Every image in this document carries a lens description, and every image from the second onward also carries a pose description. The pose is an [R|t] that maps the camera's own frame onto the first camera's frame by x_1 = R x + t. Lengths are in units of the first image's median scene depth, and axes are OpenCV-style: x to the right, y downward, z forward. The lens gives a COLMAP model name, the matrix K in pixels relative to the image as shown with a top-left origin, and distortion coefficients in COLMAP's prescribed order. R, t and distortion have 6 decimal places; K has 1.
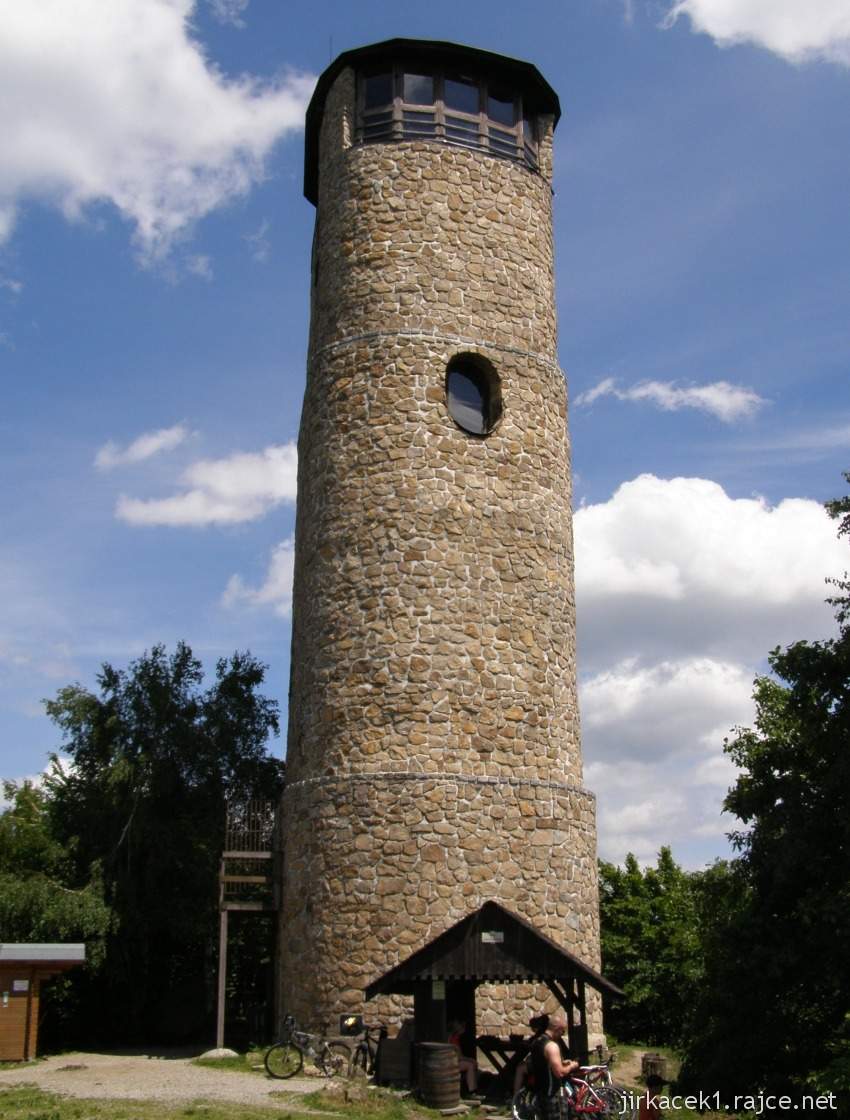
lens RADIAL K [[1318.1, 0, 425.0], [0, 1318.1, 560.0], [0, 0, 1]] dist [-0.124000, 0.010813]
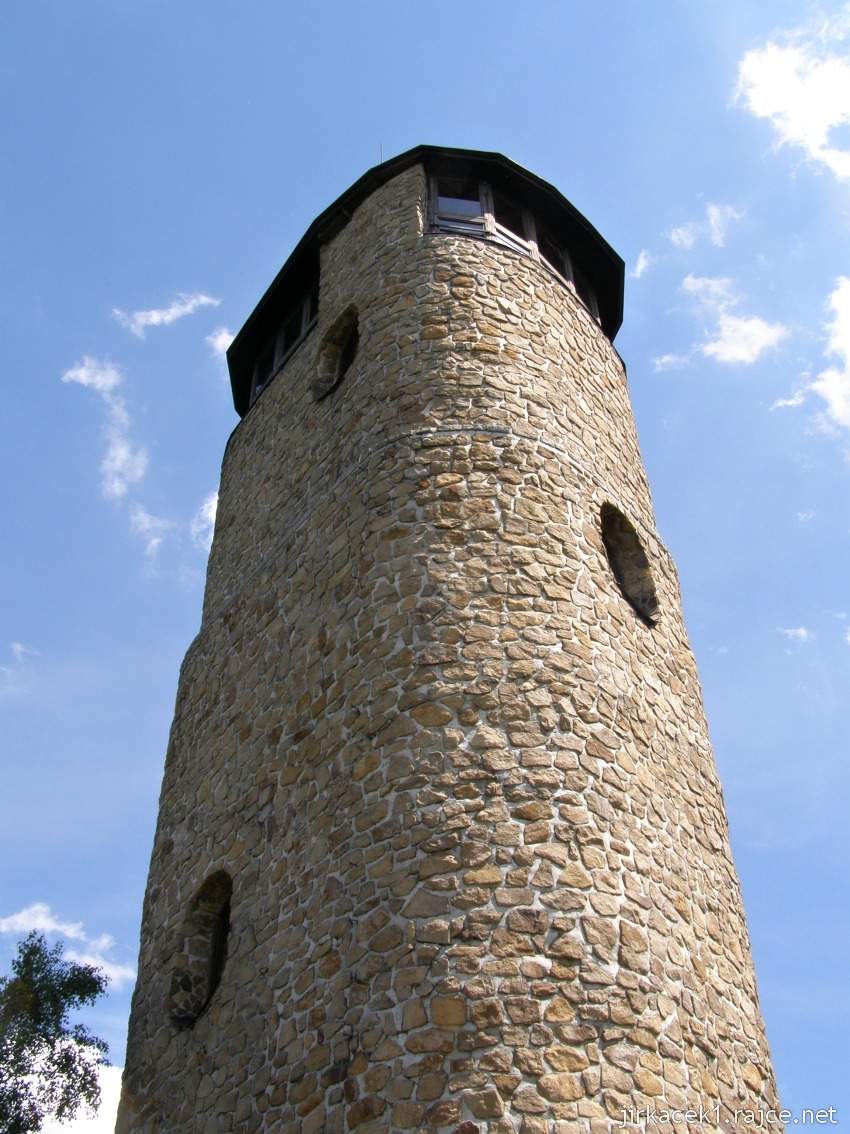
lens RADIAL K [[1293.9, 0, 425.0], [0, 1293.9, 567.0], [0, 0, 1]] dist [-0.182151, 0.326206]
pose [[0.883074, 0.316286, 0.346618, -0.274407], [-0.138777, 0.881685, -0.450968, 0.175613], [-0.448243, 0.350135, 0.822486, 0.552981]]
